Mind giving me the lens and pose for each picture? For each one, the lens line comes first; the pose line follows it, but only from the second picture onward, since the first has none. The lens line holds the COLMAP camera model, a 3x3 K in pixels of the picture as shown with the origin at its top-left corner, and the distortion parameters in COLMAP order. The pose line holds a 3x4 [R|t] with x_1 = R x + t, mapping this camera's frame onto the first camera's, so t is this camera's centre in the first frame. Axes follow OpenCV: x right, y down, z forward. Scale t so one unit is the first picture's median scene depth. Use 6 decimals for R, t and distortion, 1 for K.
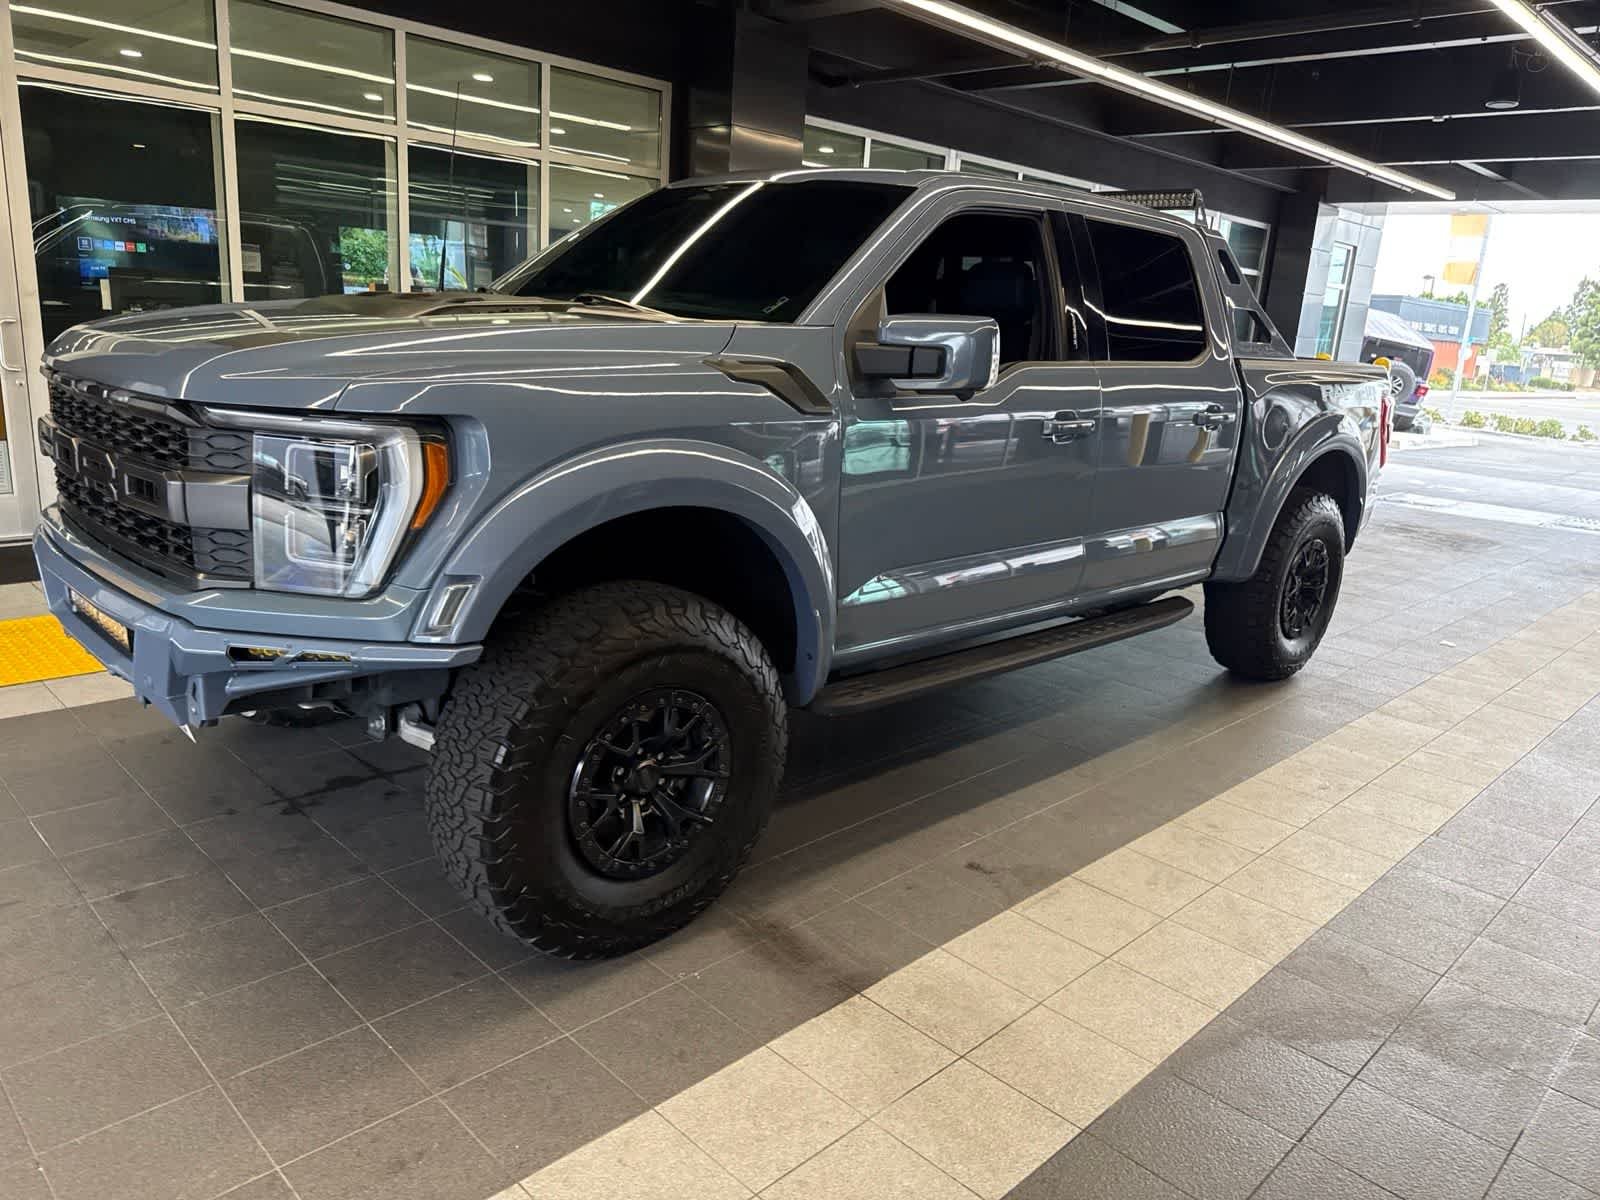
lens RADIAL K [[1133.3, 0, 804.6], [0, 1133.3, 594.2], [0, 0, 1]] dist [0.008461, -0.003826]
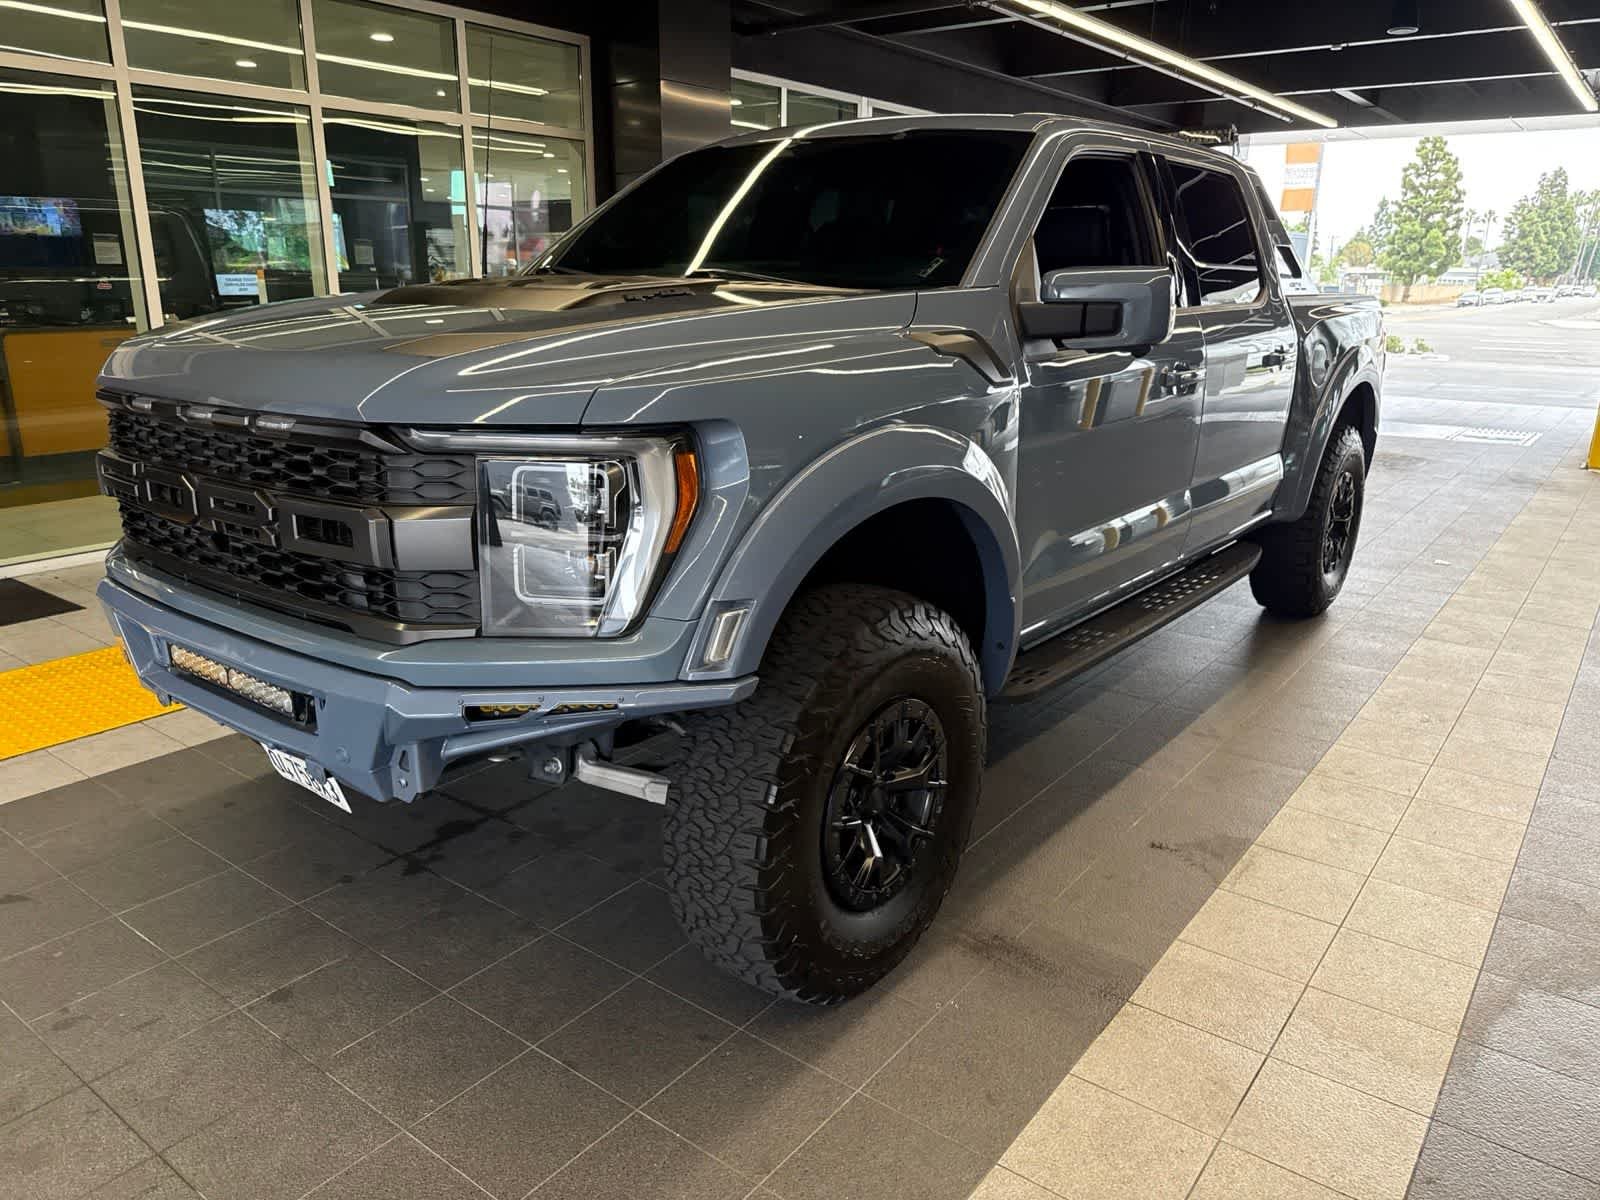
lens RADIAL K [[1139.2, 0, 804.2], [0, 1139.2, 588.9], [0, 0, 1]] dist [0.010159, -0.011211]
pose [[0.989353, -0.089283, 0.114935, -0.262371], [0.085768, 0.995694, 0.035183, -0.038874], [-0.117582, -0.024951, 0.992750, 0.088455]]
